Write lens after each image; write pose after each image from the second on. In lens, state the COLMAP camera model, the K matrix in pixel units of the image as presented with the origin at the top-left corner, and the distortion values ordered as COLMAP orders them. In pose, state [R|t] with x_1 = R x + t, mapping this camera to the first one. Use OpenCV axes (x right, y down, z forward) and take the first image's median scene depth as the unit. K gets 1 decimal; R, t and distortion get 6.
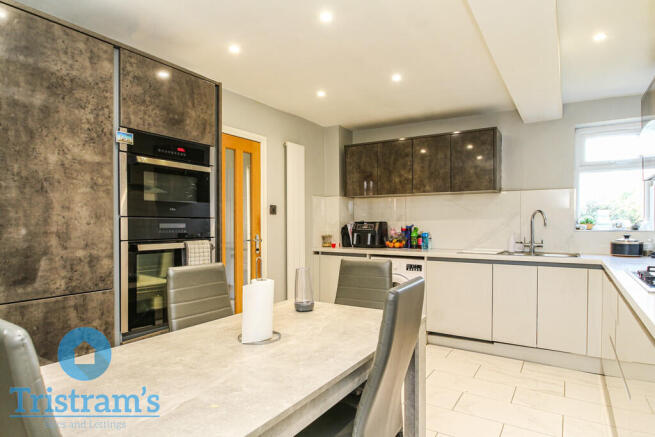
lens RADIAL K [[391.9, 0, 327.2], [0, 391.9, 221.7], [0, 0, 1]] dist [0.000904, 0.000148]
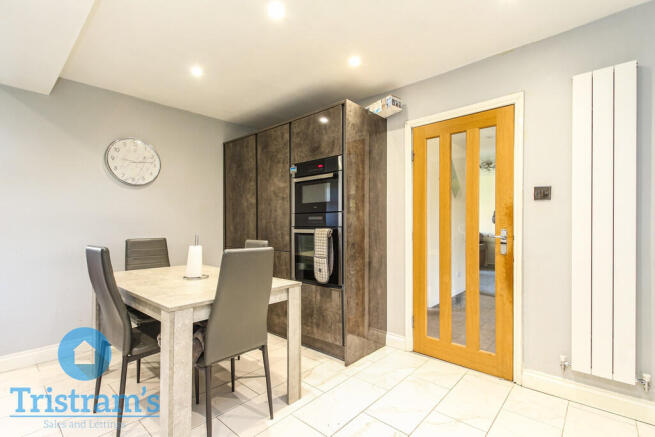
lens RADIAL K [[304.2, 0, 327.1], [0, 304.2, 221.2], [0, 0, 1]] dist [0.005610, -0.000986]
pose [[-0.183321, -0.001306, -0.983052, 0.741629], [0.009843, 0.999947, -0.003164, 0.025078], [0.983004, -0.010256, -0.183298, 1.238573]]
